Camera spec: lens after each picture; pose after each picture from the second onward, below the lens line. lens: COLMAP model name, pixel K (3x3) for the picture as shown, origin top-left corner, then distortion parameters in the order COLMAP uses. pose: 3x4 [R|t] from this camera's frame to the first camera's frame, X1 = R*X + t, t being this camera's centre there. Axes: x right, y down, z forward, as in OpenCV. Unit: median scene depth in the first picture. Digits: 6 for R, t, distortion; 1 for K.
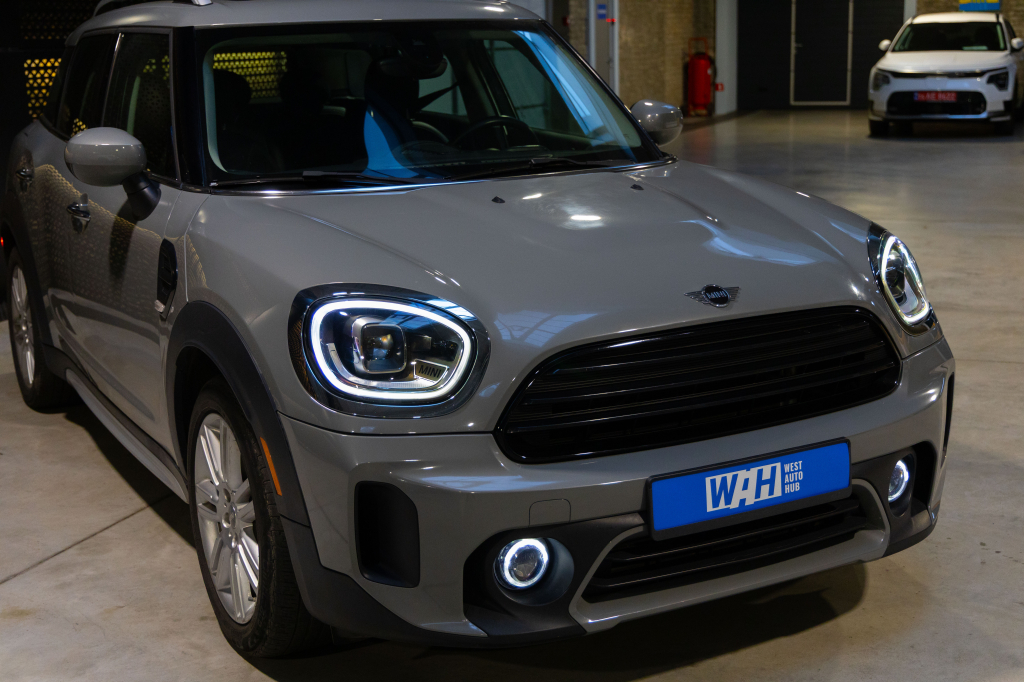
lens RADIAL K [[1427.9, 0, 512.0], [0, 1427.9, 341.0], [0, 0, 1]] dist [0.027201, 0.005435]
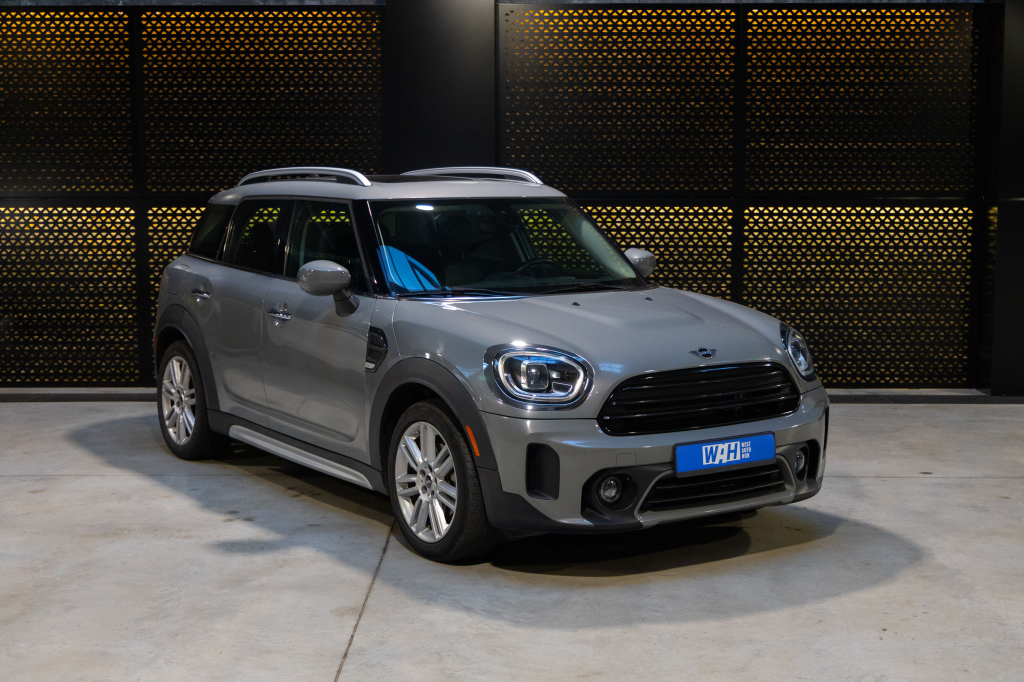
lens RADIAL K [[1472.9, 0, 509.6], [0, 1472.9, 360.0], [0, 0, 1]] dist [-0.003181, 0.037420]
pose [[0.996393, 0.009526, 0.084328, -0.281755], [-0.002168, 0.996213, -0.086920, 0.149131], [-0.084836, 0.086424, 0.992640, -0.918691]]
